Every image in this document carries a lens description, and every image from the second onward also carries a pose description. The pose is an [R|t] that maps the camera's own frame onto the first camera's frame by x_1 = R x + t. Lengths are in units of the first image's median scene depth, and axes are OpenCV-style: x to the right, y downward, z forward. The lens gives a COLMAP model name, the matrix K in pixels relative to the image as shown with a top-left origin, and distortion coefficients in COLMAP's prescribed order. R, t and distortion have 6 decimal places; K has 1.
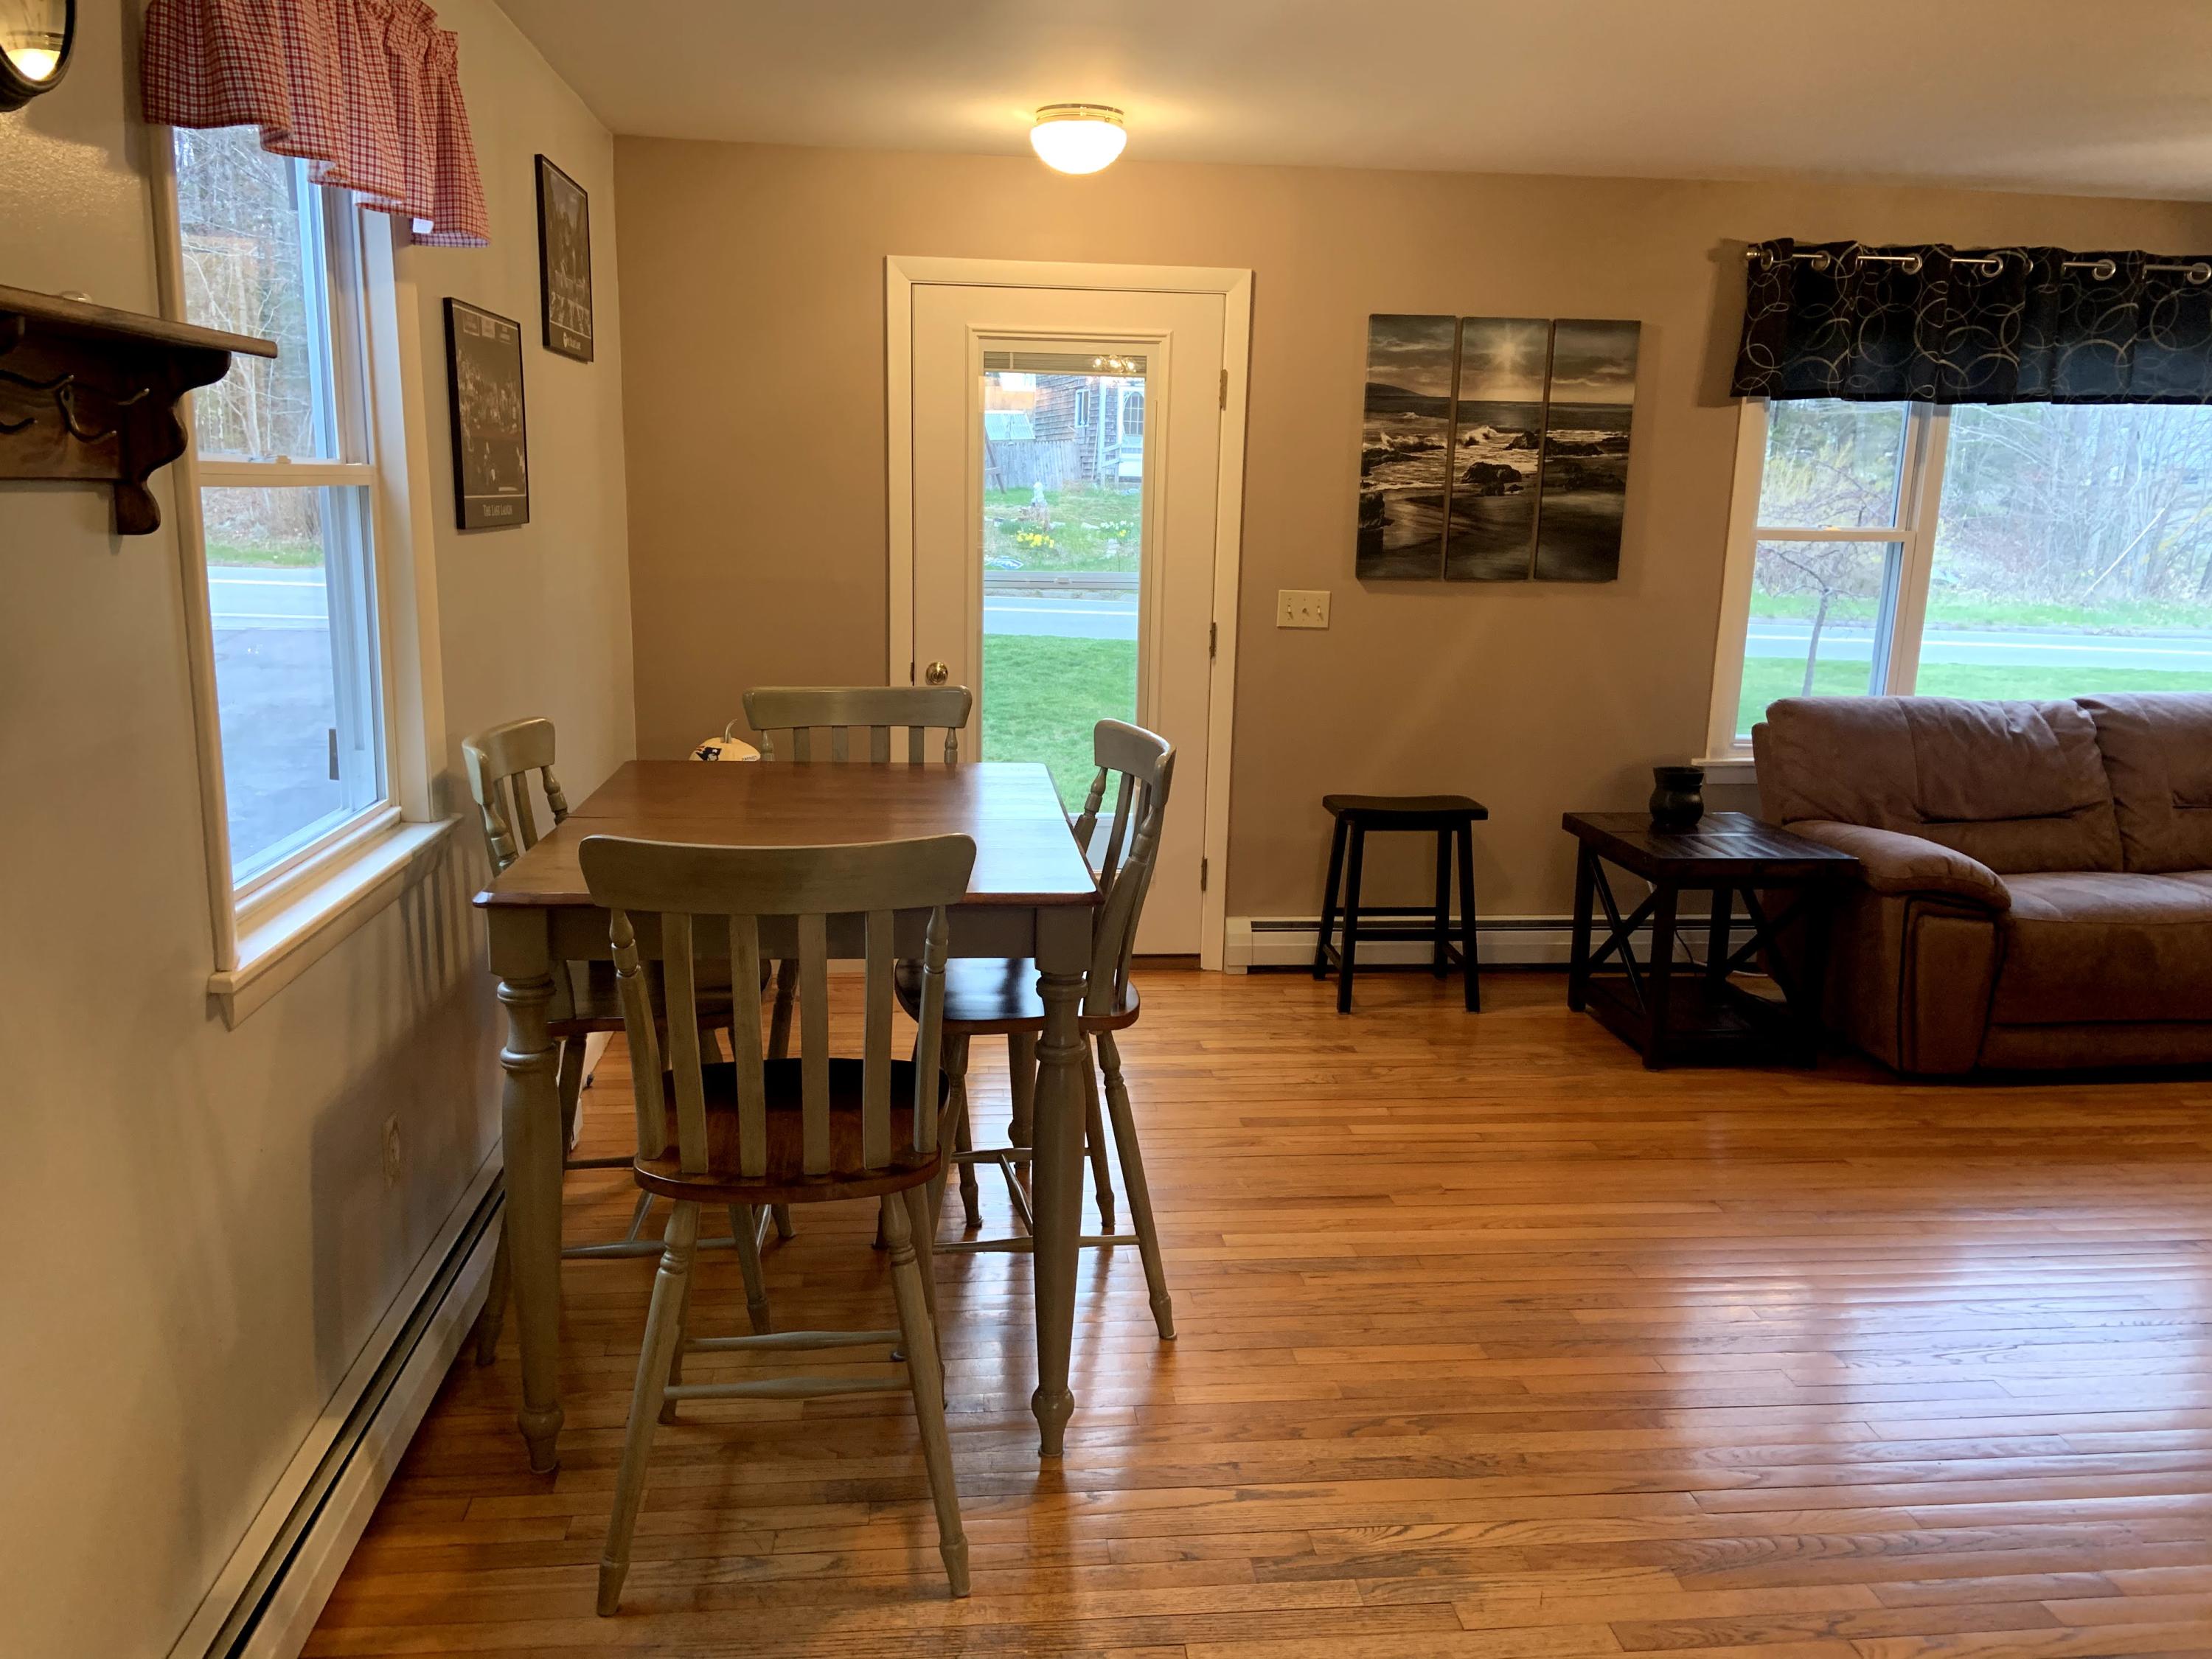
lens RADIAL K [[1677.6, 0, 1106.5], [0, 1677.6, 840.7], [0, 0, 1]] dist [0.014733, -0.007606]
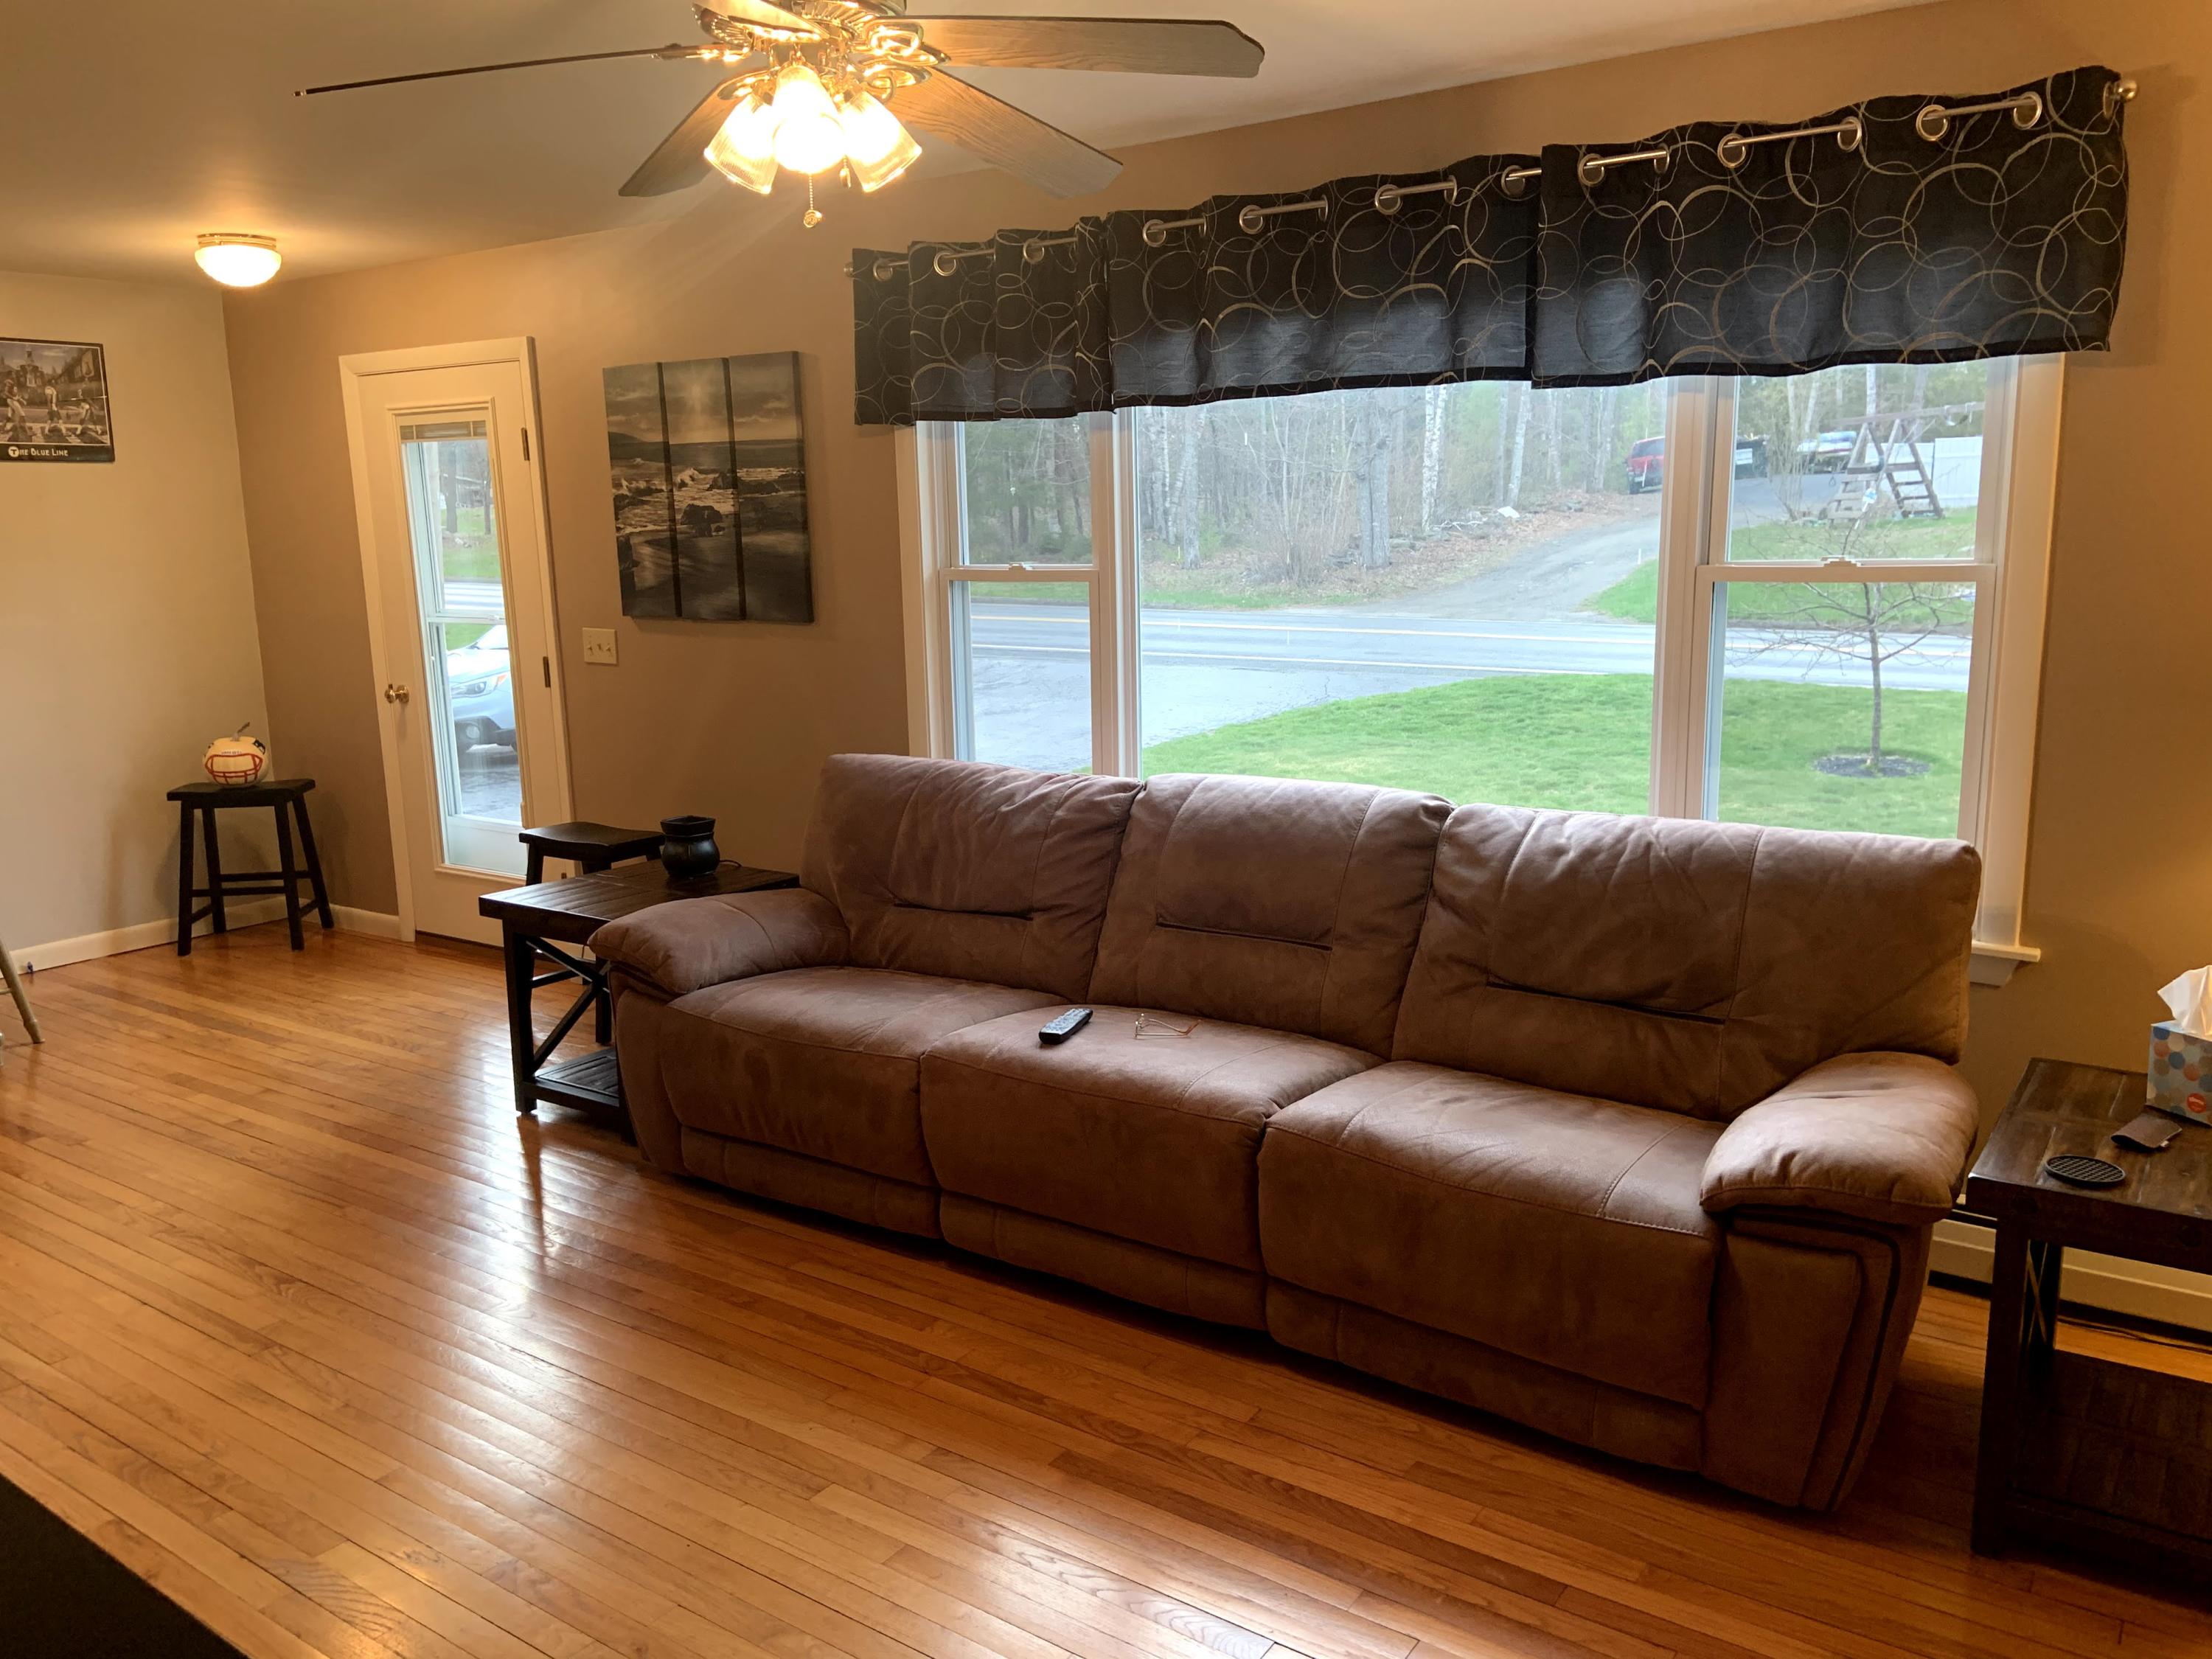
lens RADIAL K [[1677.6, 0, 1108.8], [0, 1677.6, 819.6], [0, 0, 1]] dist [0.014733, -0.007606]
pose [[0.755568, 0.092204, -0.648548, 1.081861], [-0.111062, 0.993742, 0.011891, -0.077671], [0.645586, 0.063044, 0.761081, 0.409963]]
